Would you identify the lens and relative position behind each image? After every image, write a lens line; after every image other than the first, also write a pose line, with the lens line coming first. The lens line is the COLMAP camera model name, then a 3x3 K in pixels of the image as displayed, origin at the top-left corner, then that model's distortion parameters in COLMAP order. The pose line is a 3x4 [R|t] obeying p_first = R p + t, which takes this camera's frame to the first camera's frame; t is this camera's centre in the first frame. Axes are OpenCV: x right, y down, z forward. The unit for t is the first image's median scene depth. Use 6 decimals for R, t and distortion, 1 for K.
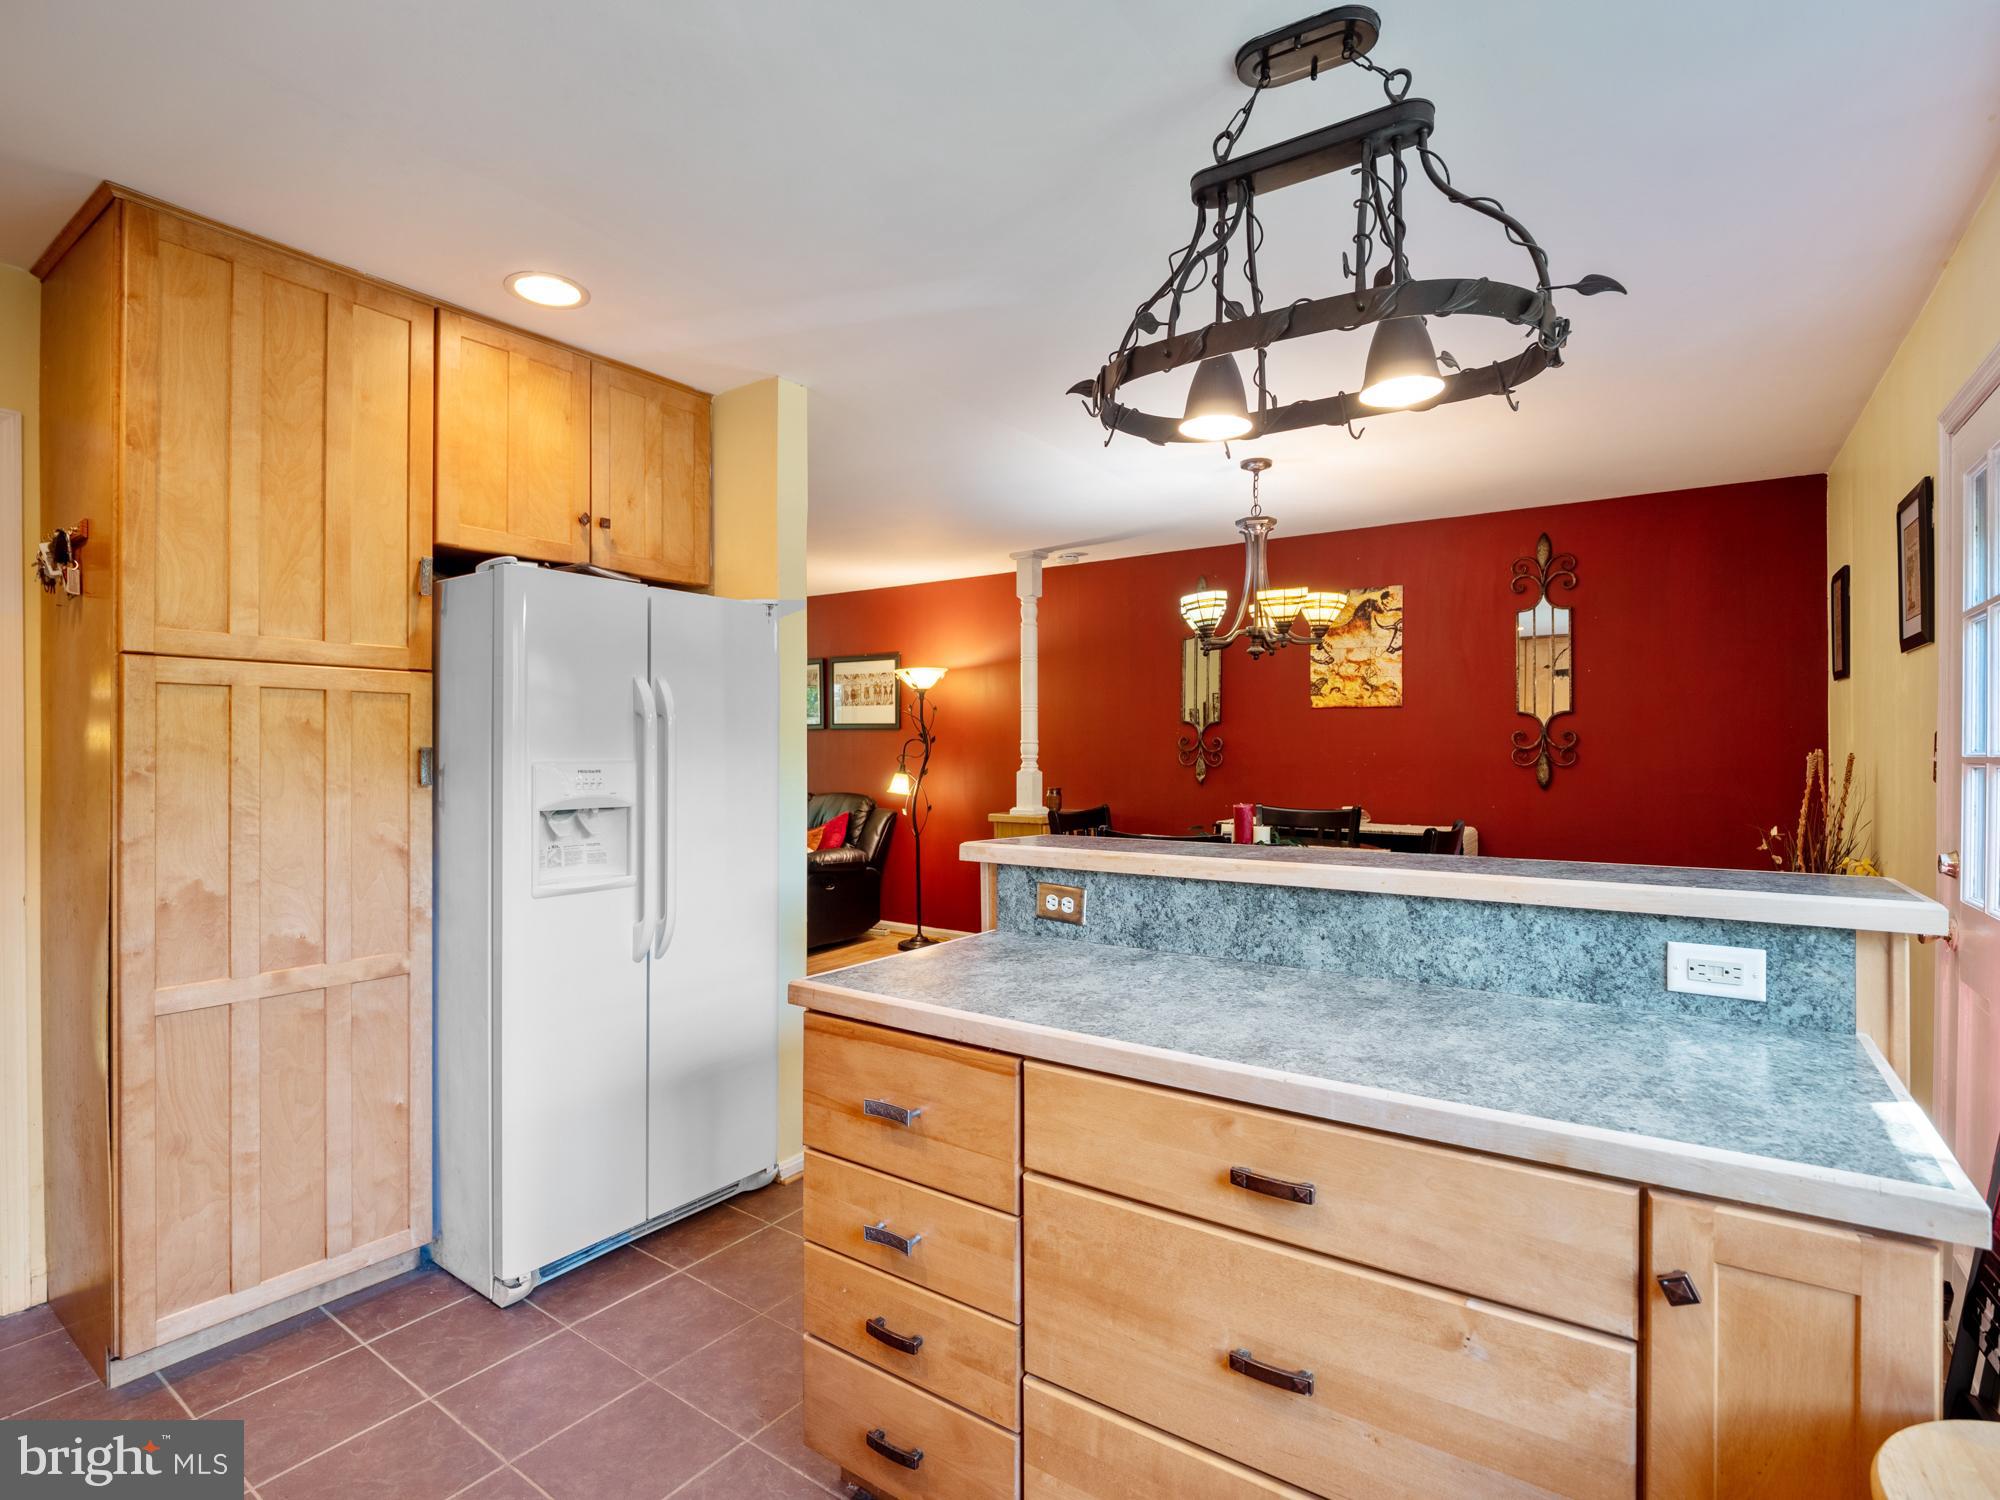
lens RADIAL K [[985.5, 0, 982.6], [0, 985.5, 742.7], [0, 0, 1]] dist [-0.010677, -0.002757]
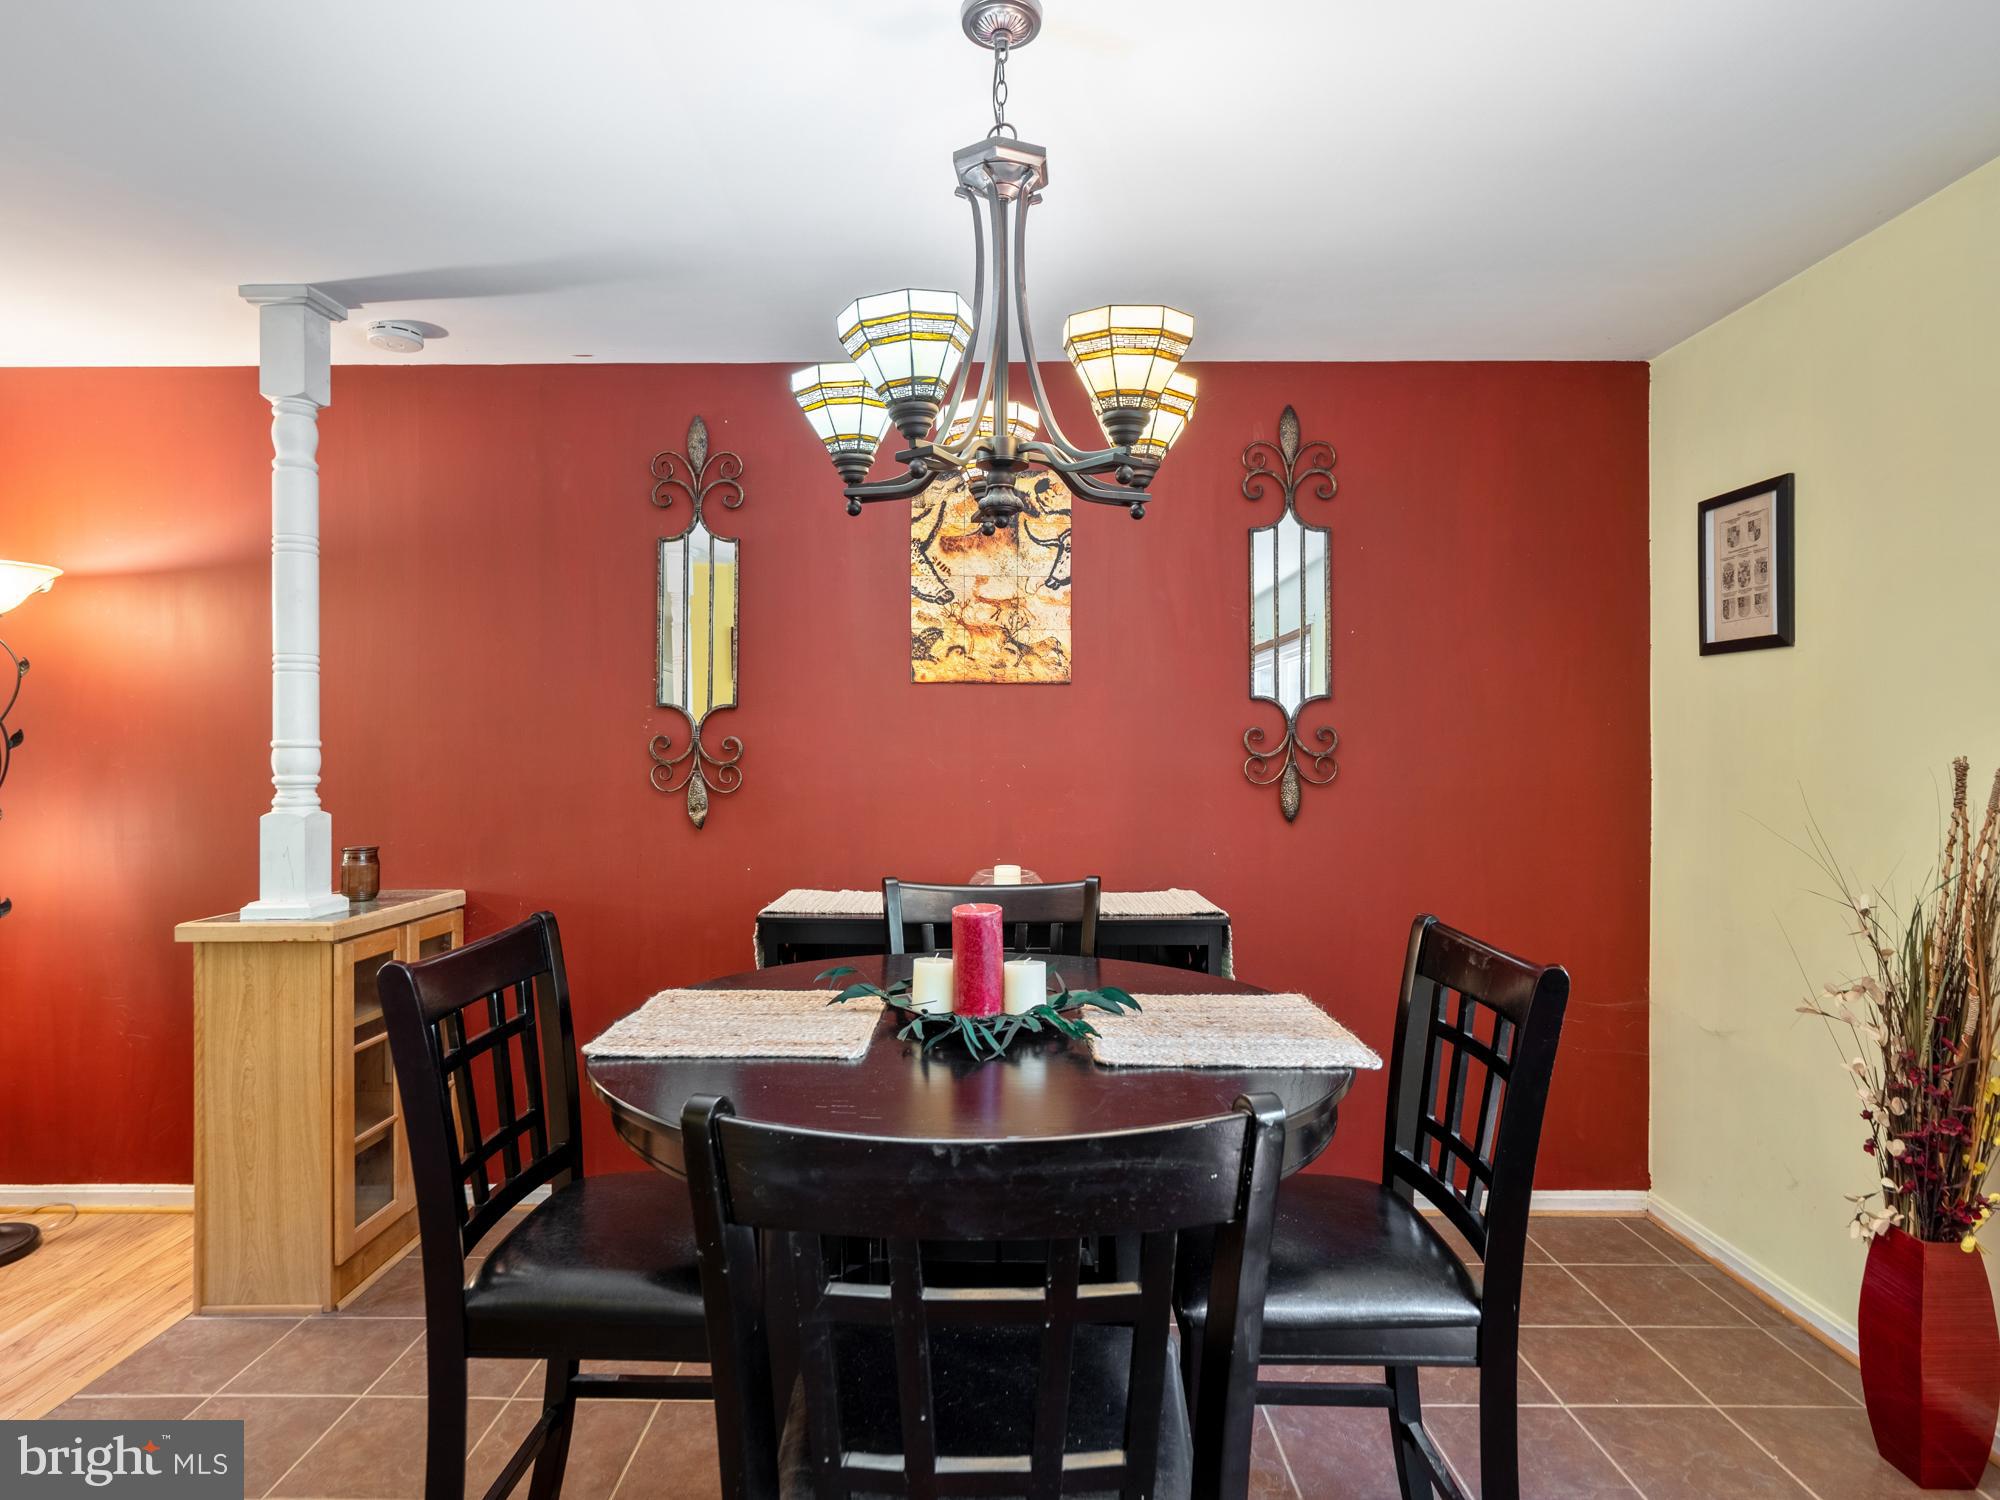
lens RADIAL K [[1093.4, 0, 997.3], [0, 1093.4, 748.9], [0, 0, 1]] dist [0.001117, -0.001826]
pose [[0.814093, -0.000293, 0.580734, 0.022100], [0.000503, 1.000000, -0.000201, 0.001614], [-0.580734, 0.000456, 0.814093, 0.493462]]
